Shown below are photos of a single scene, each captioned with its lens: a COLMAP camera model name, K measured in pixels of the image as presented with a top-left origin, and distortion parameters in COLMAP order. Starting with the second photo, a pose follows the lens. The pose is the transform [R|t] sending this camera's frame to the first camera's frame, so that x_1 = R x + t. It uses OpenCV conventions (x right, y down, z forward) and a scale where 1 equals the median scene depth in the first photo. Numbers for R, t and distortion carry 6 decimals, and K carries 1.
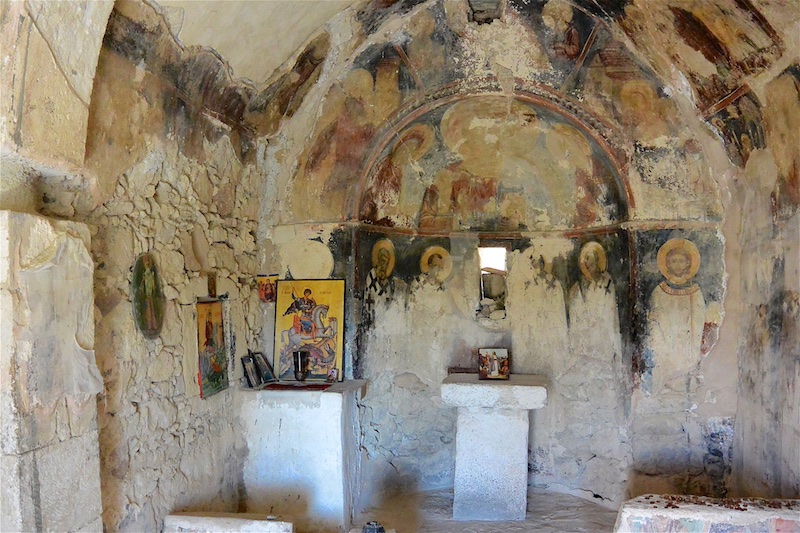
lens RADIAL K [[703.5, 0, 388.1], [0, 703.5, 262.7], [0, 0, 1]] dist [-0.159150, 0.110526]
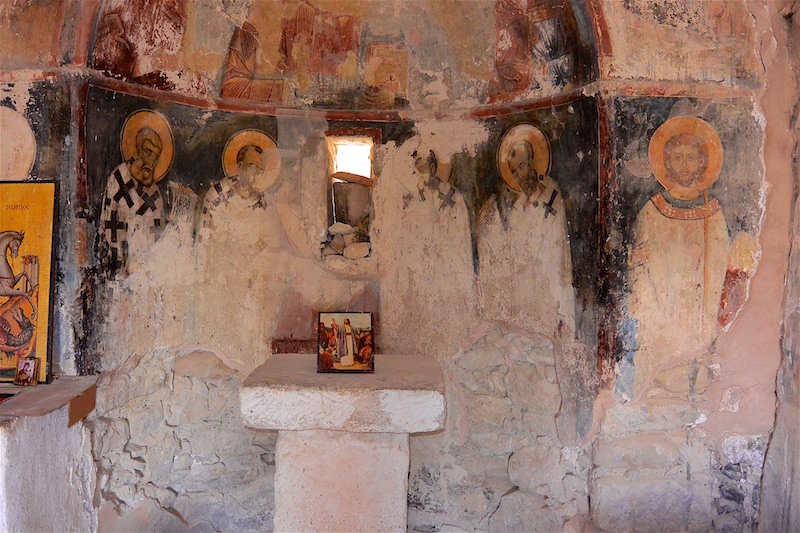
lens RADIAL K [[703.5, 0, 388.1], [0, 703.5, 262.7], [0, 0, 1]] dist [-0.159150, 0.110526]
pose [[0.983959, -0.000019, 0.178393, 0.086028], [-0.017267, 0.995294, 0.095346, 0.031054], [-0.177555, -0.096897, 0.979329, 0.464691]]
